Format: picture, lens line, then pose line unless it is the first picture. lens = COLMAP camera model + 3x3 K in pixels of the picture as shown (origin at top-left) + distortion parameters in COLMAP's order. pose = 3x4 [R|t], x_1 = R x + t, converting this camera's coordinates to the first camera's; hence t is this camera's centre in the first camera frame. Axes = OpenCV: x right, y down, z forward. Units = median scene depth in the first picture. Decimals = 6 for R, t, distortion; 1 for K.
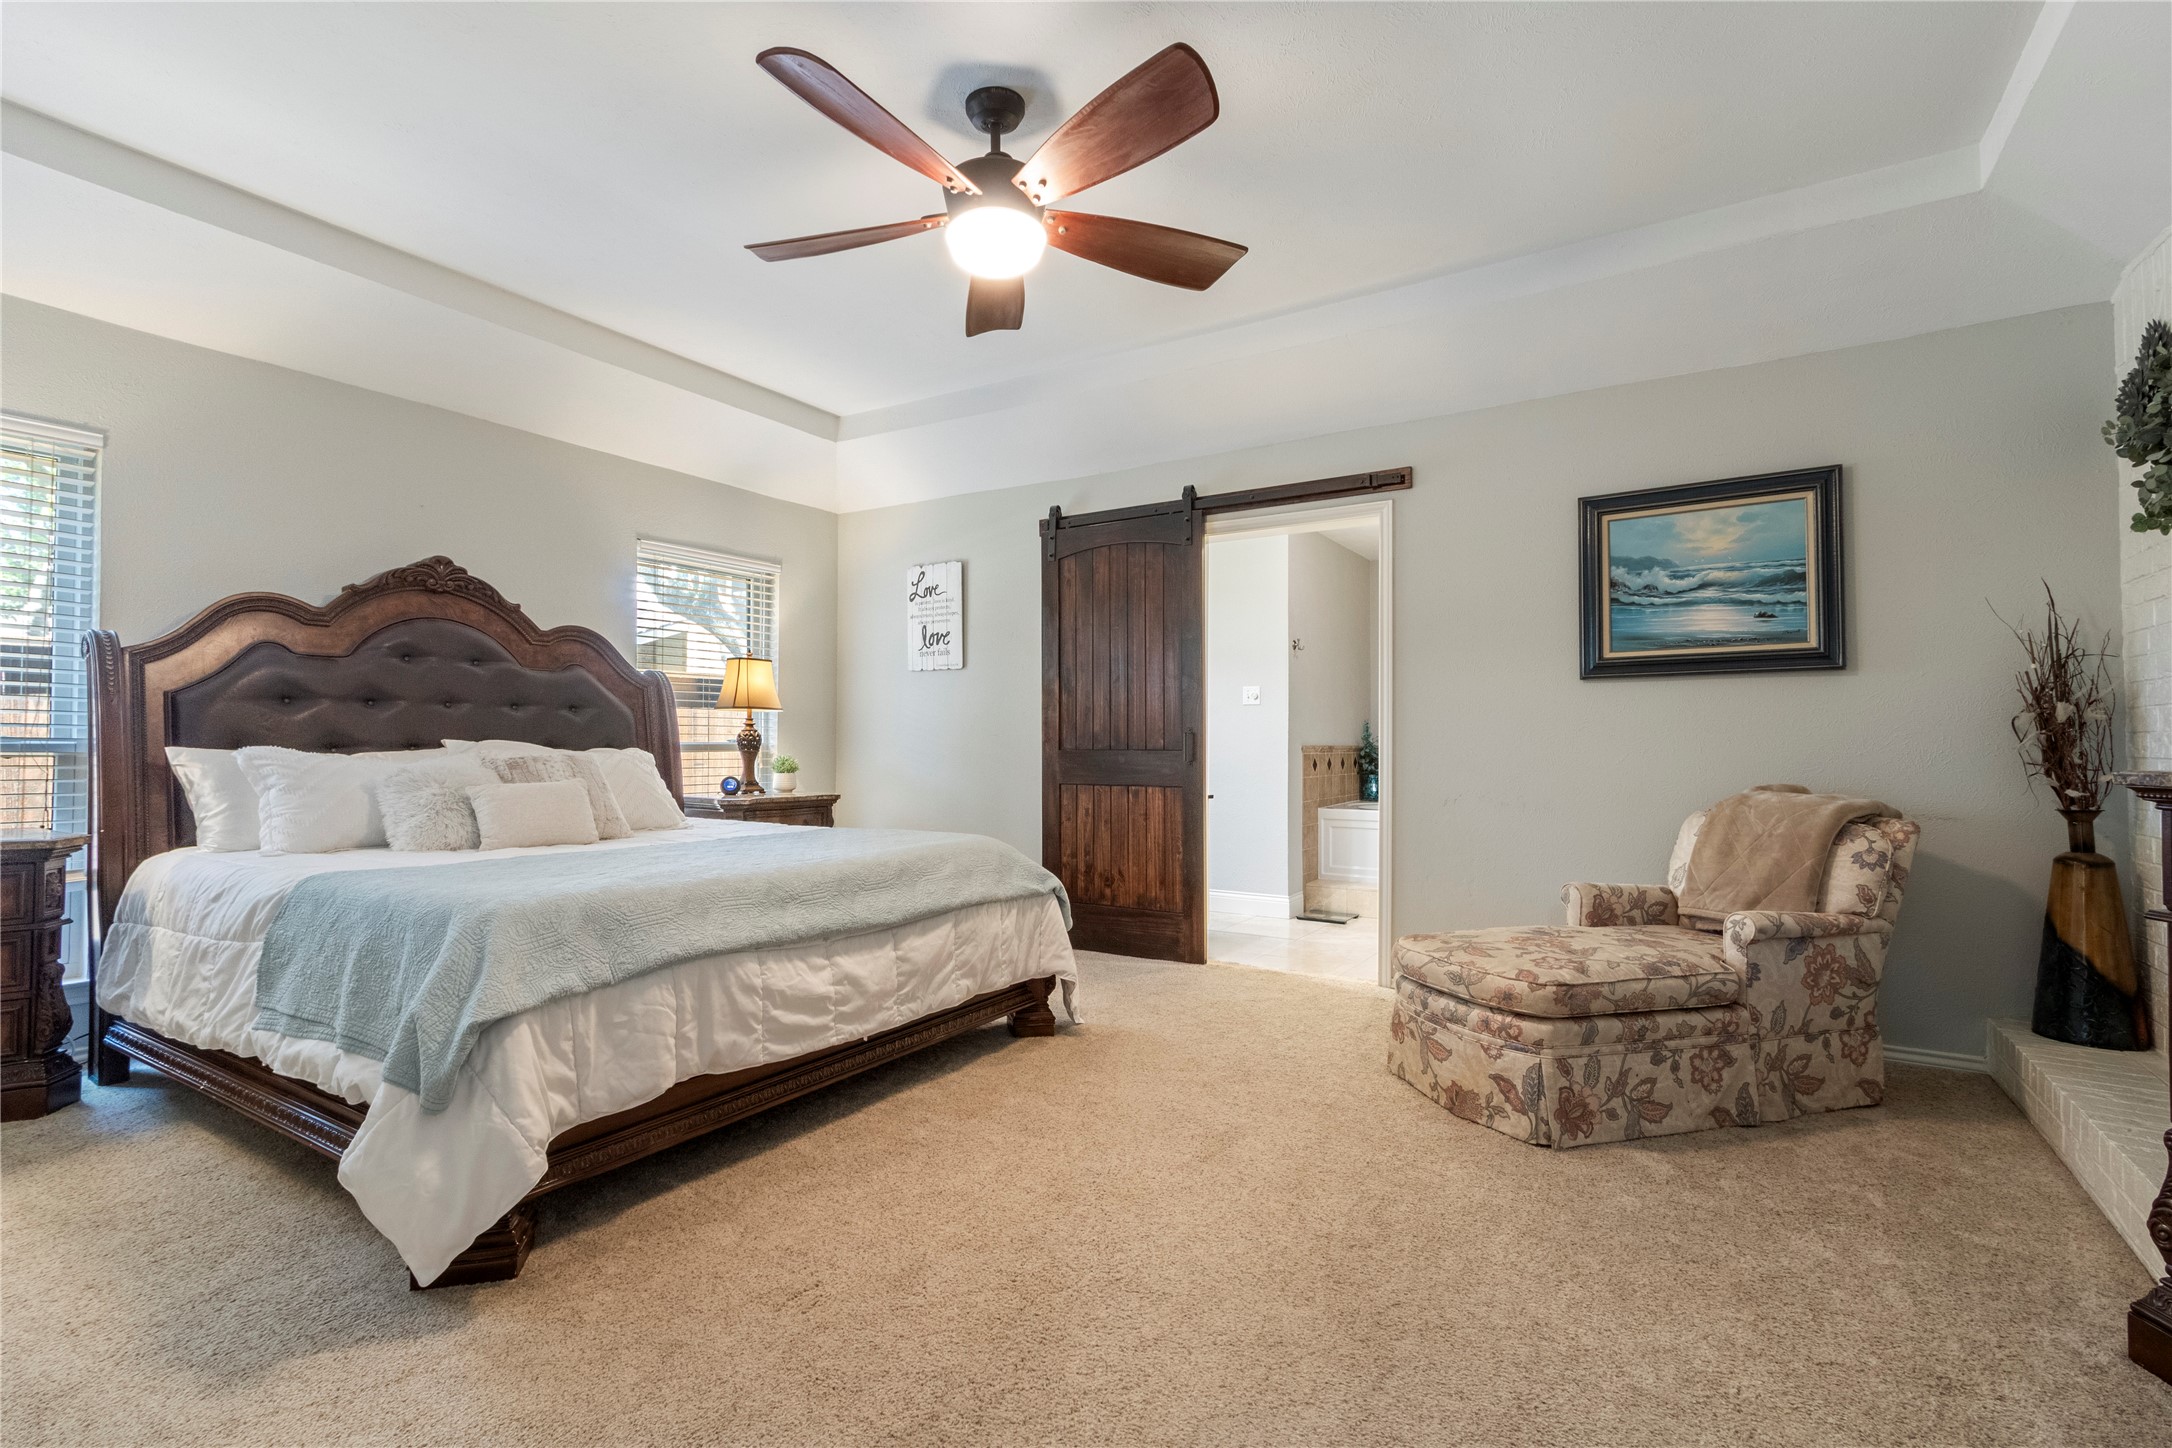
lens RADIAL K [[1005.8, 0, 1064.9], [0, 1005.8, 727.8], [0, 0, 1]] dist [0.001536, 0.000302]
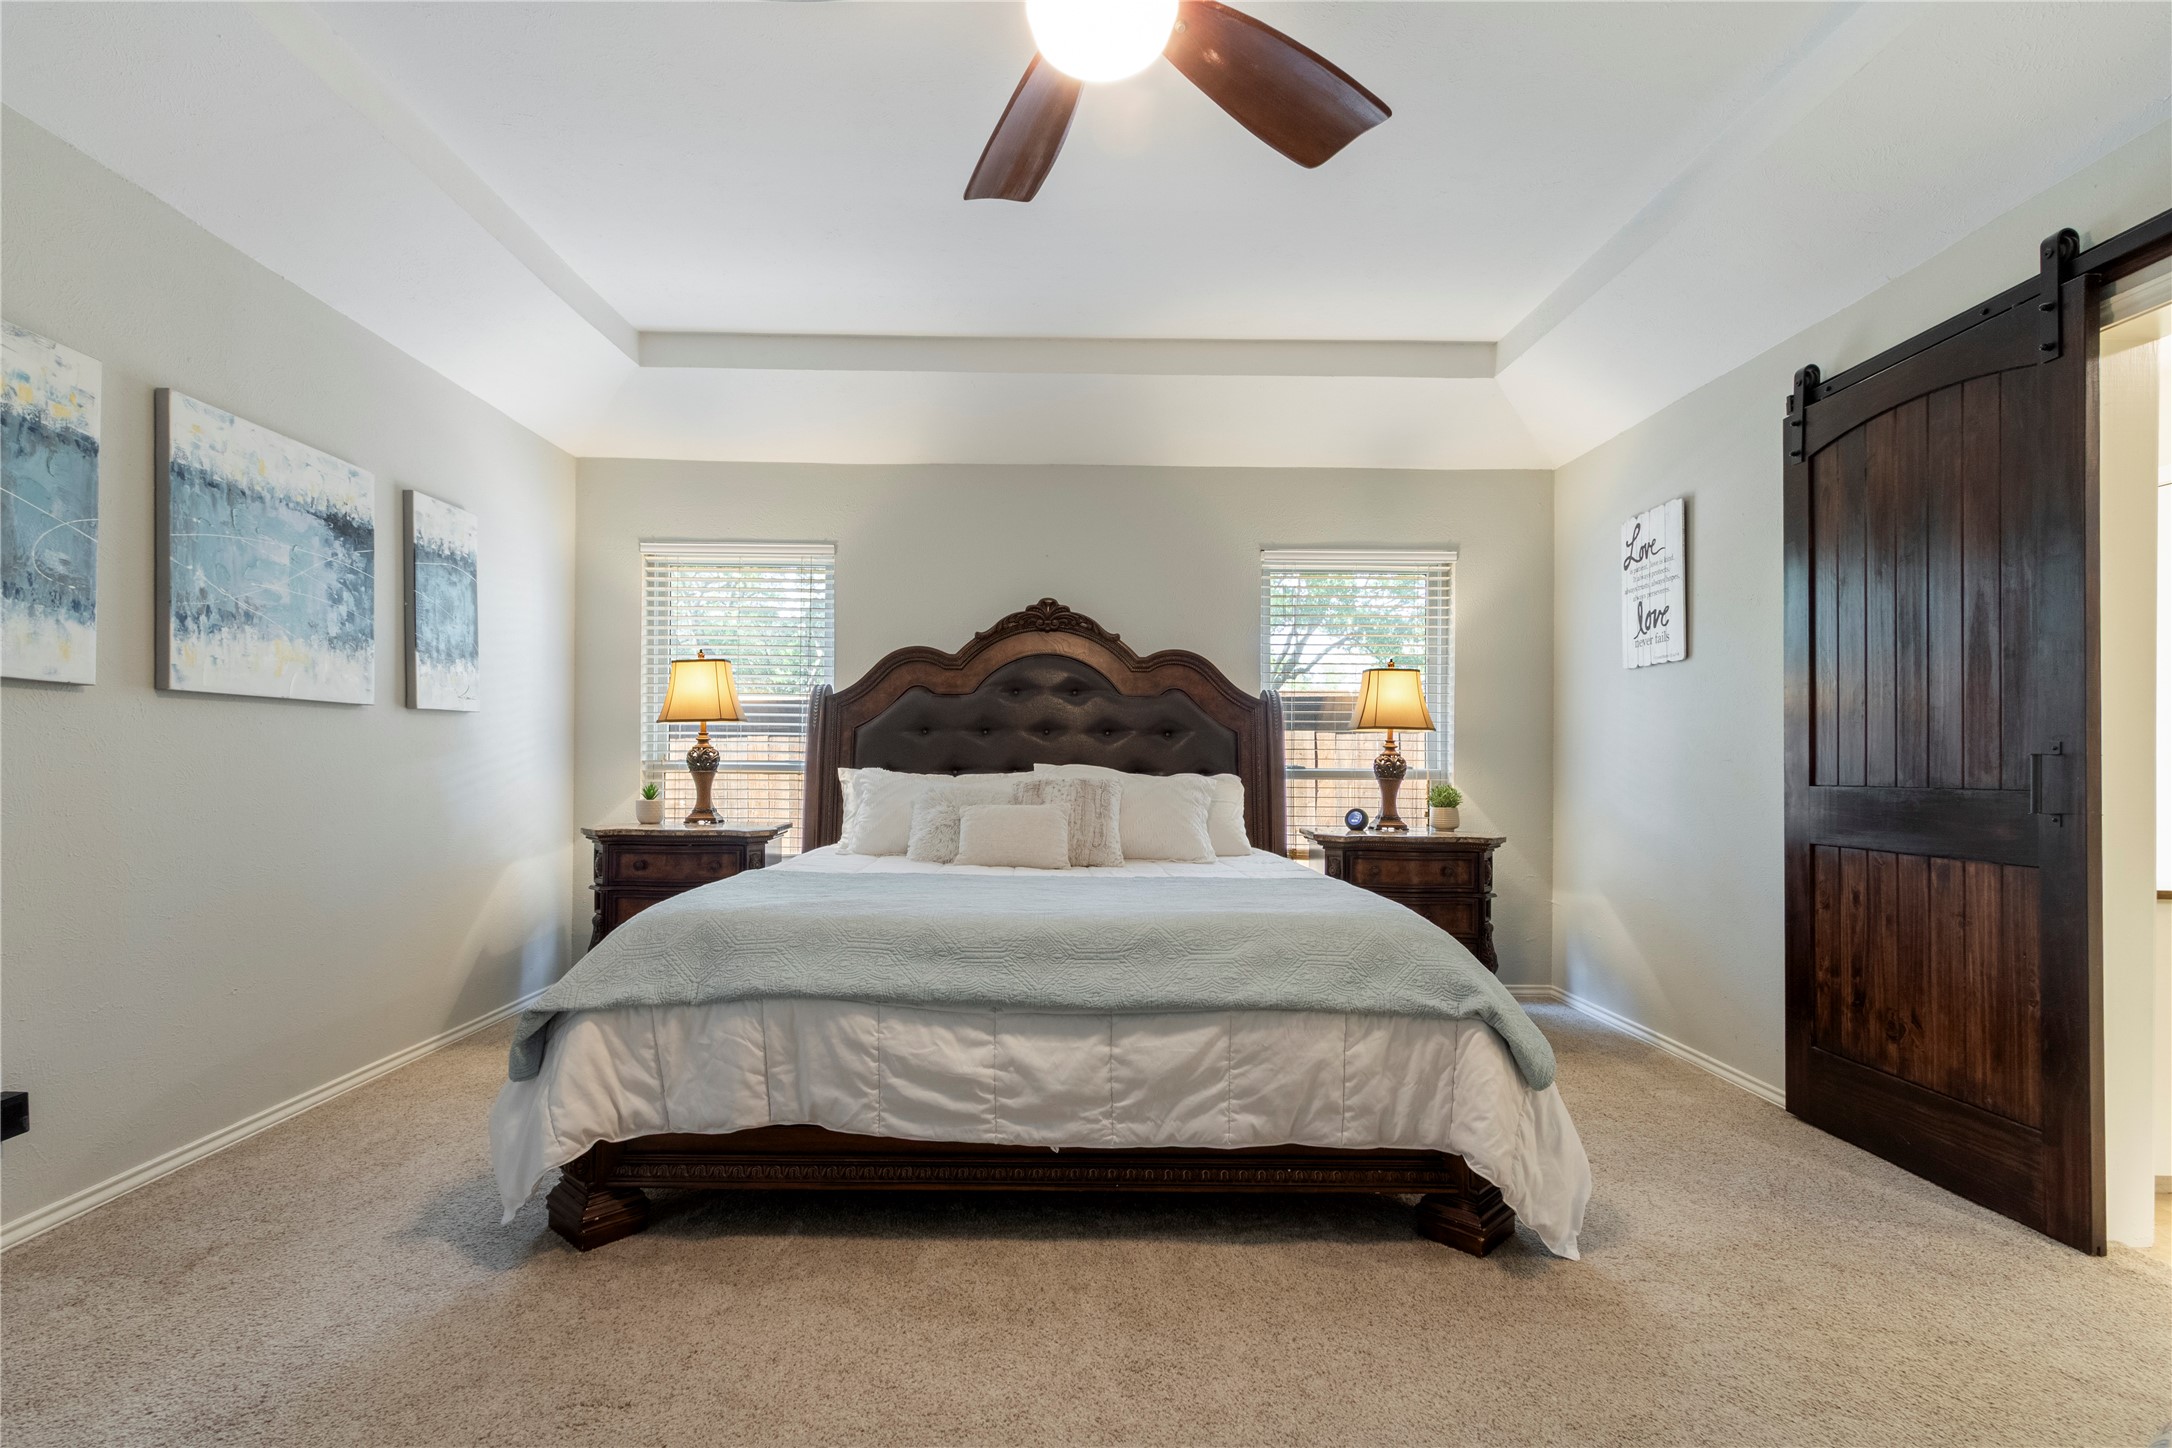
lens RADIAL K [[1005.8, 0, 1060.8], [0, 1005.8, 759.7], [0, 0, 1]] dist [0.001536, 0.000302]
pose [[0.540786, -0.001342, -0.841159, 0.330930], [0.003973, 0.999992, 0.000958, 0.006440], [0.841151, -0.003860, 0.540787, 0.427701]]
